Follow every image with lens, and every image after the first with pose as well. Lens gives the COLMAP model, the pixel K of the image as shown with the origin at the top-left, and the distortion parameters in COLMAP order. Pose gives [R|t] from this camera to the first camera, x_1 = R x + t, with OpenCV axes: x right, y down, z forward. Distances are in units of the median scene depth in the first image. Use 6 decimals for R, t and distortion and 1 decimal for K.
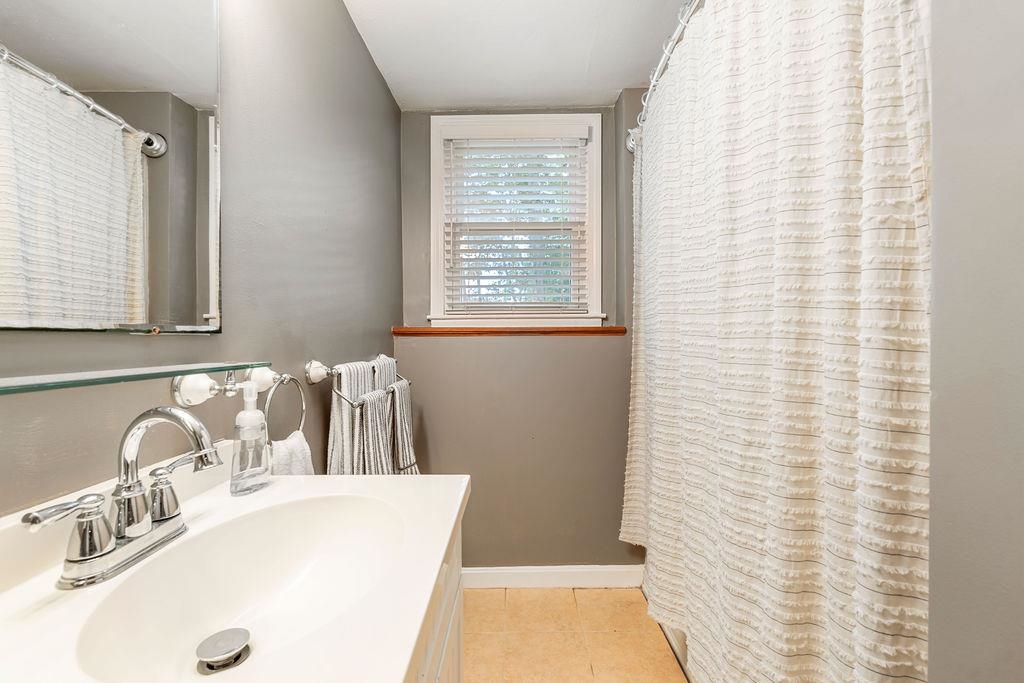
lens RADIAL K [[450.8, 0, 512.0], [0, 450.8, 341.5], [0, 0, 1]] dist [0.001599, 0.000159]
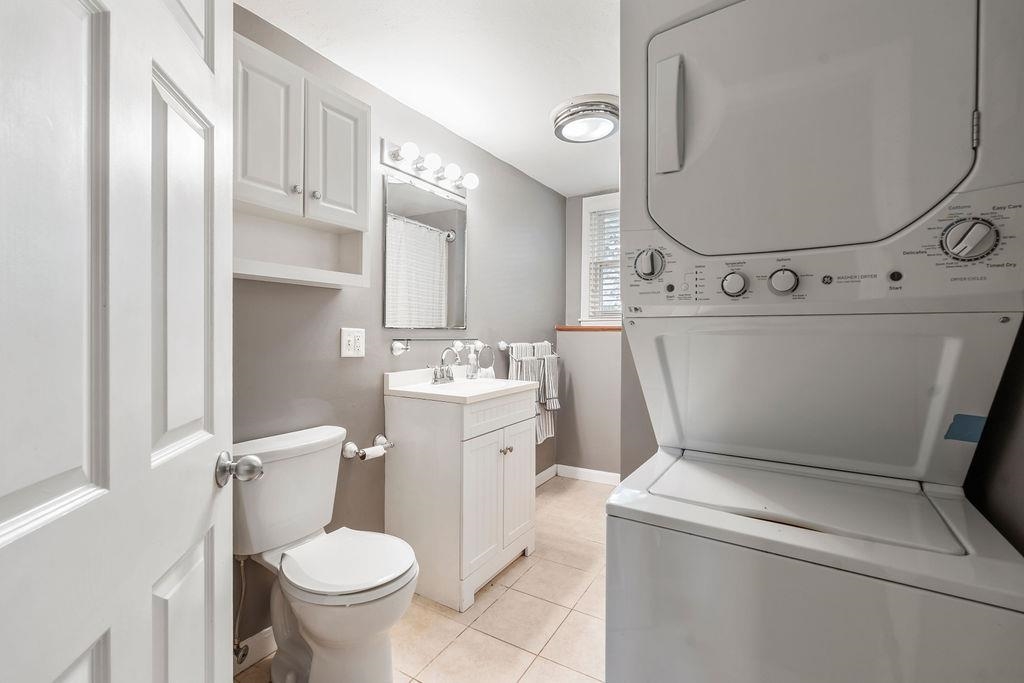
lens RADIAL K [[454.6, 0, 515.9], [0, 454.6, 340.8], [0, 0, 1]] dist [-0.002886, -0.000201]
pose [[0.863841, 0.016682, -0.503488, 0.643492], [-0.013202, 0.999858, 0.010478, 0.011681], [0.503591, -0.002405, 0.863939, -0.799868]]
